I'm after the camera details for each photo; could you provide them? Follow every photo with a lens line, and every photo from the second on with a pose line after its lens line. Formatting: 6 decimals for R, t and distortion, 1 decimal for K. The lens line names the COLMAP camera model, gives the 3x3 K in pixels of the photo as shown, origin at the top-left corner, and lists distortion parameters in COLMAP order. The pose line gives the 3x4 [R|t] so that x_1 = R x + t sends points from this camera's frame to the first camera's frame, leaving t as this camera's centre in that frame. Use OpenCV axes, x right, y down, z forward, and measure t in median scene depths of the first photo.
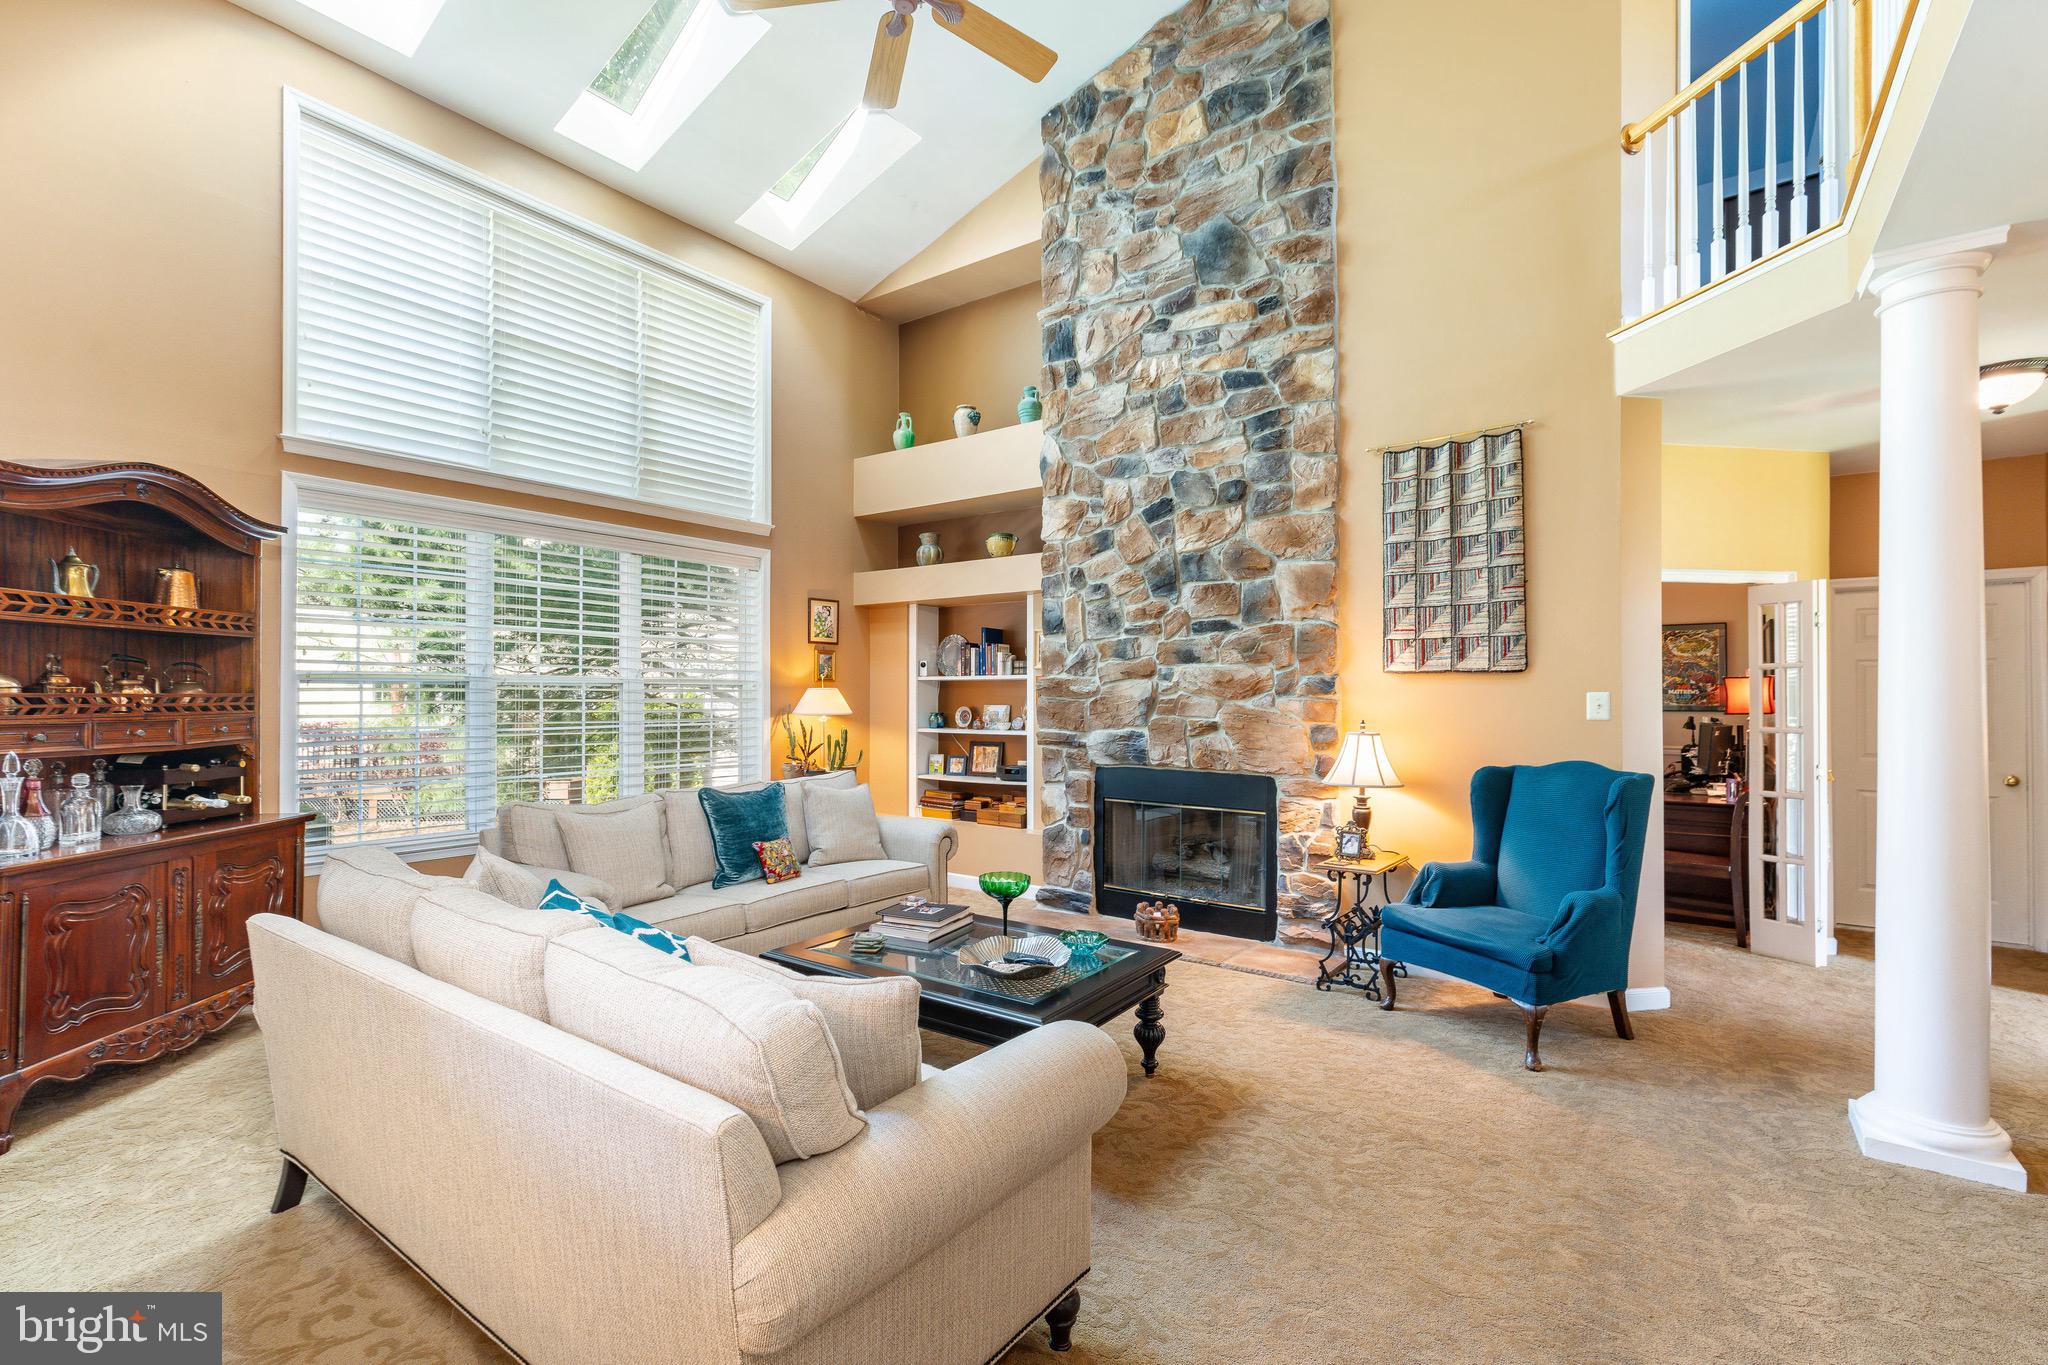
lens RADIAL K [[911.5, 0, 1010.6], [0, 911.5, 687.1], [0, 0, 1]] dist [0.002068, 0.000185]
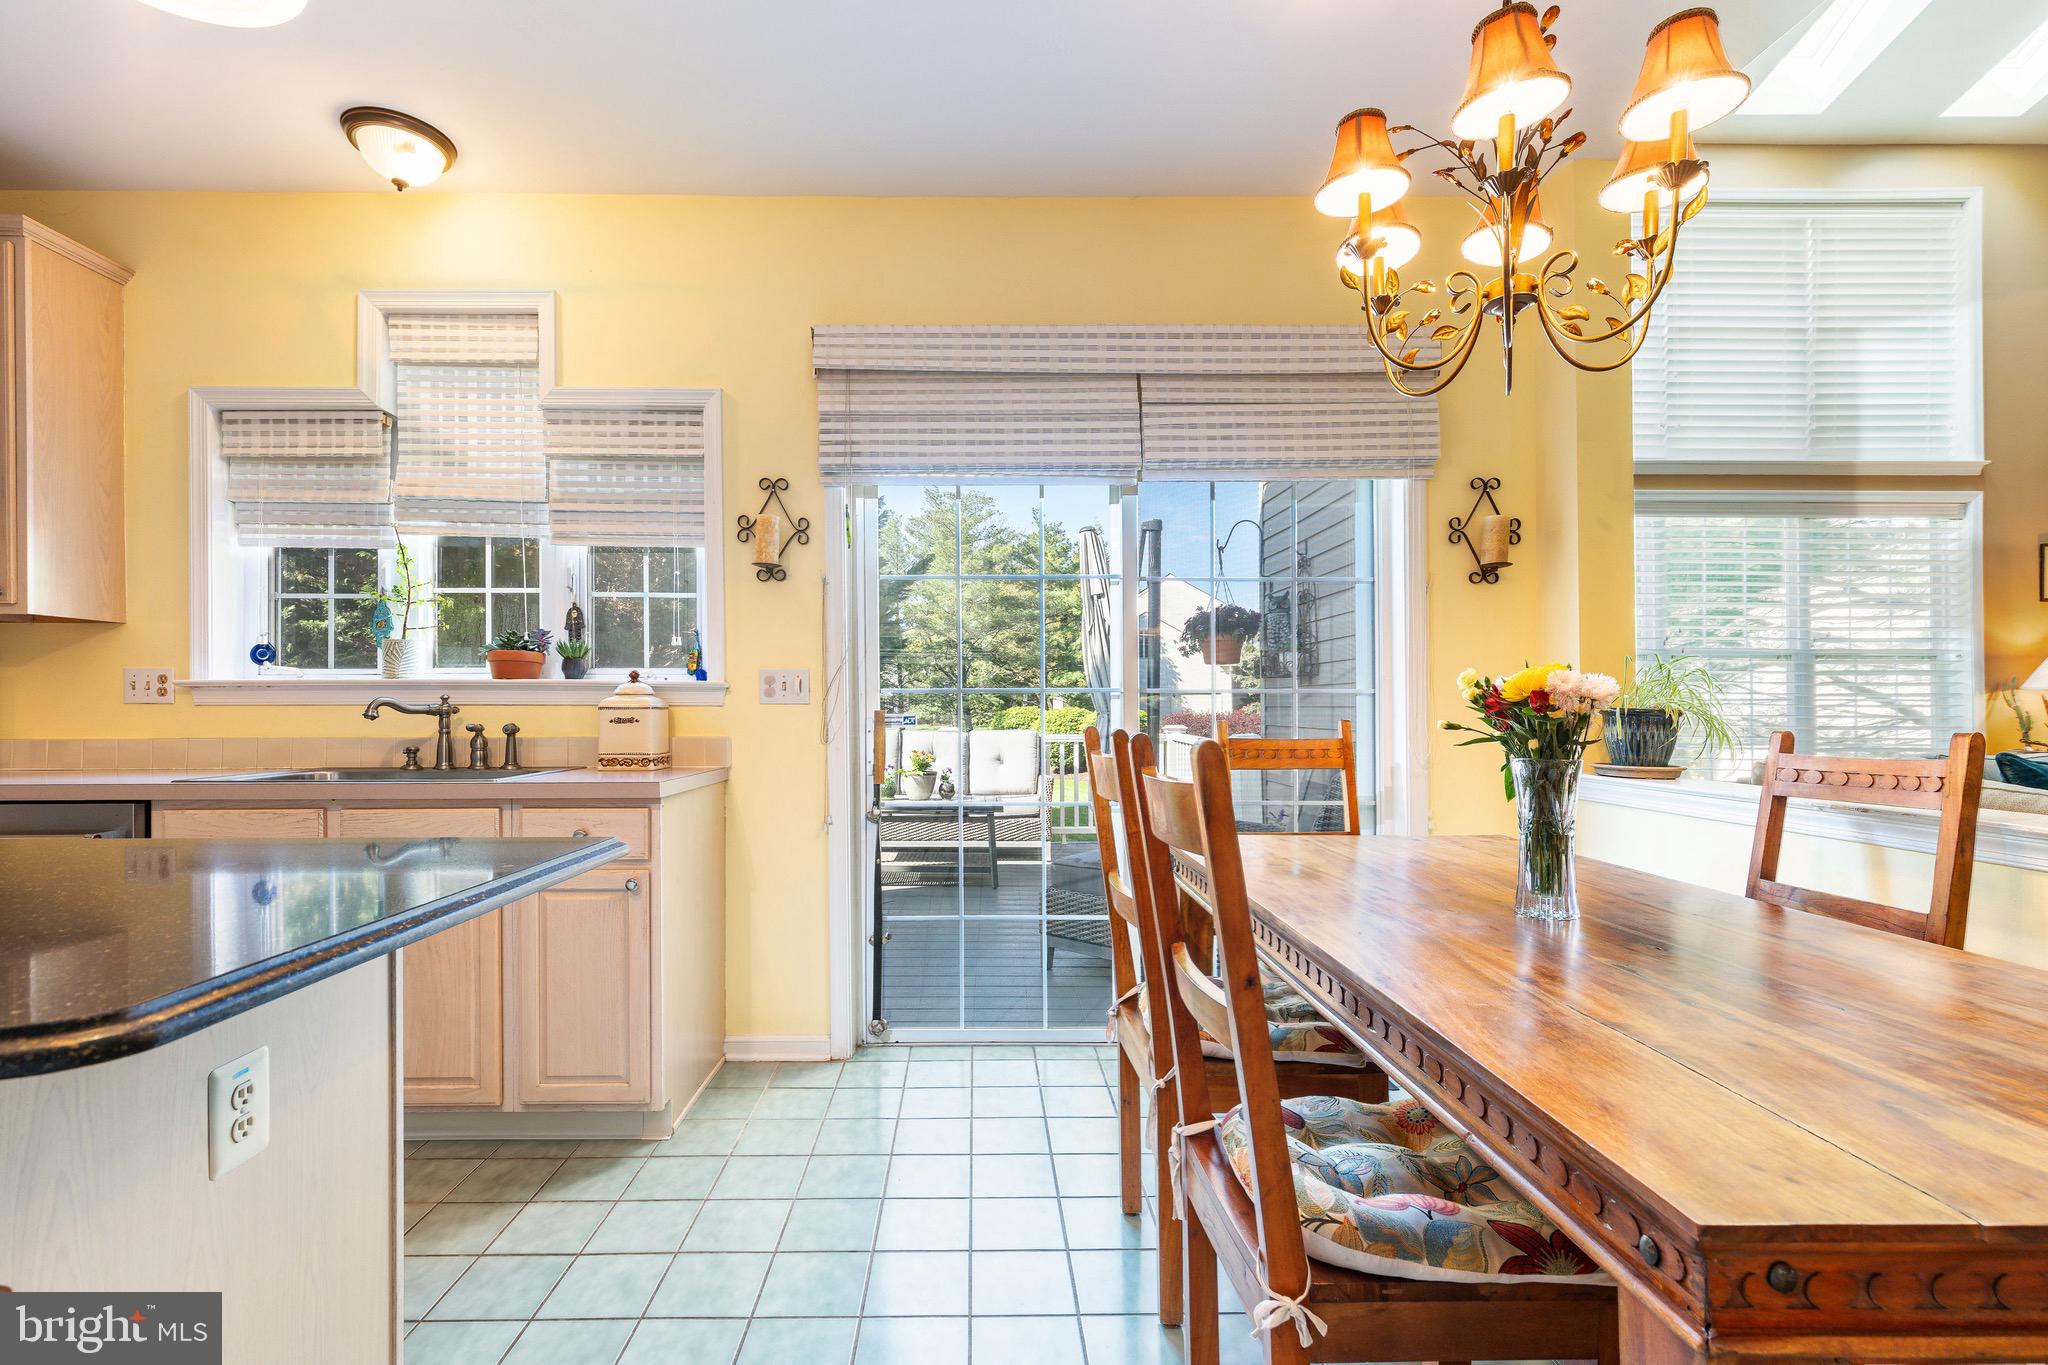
lens RADIAL K [[911.5, 0, 1005.5], [0, 911.5, 694.6], [0, 0, 1]] dist [0.002068, 0.000185]
pose [[0.603408, 0.005236, -0.797415, -0.303741], [0.011859, 0.999809, 0.015539, 0.026446], [0.797344, -0.018833, 0.603231, -0.491705]]
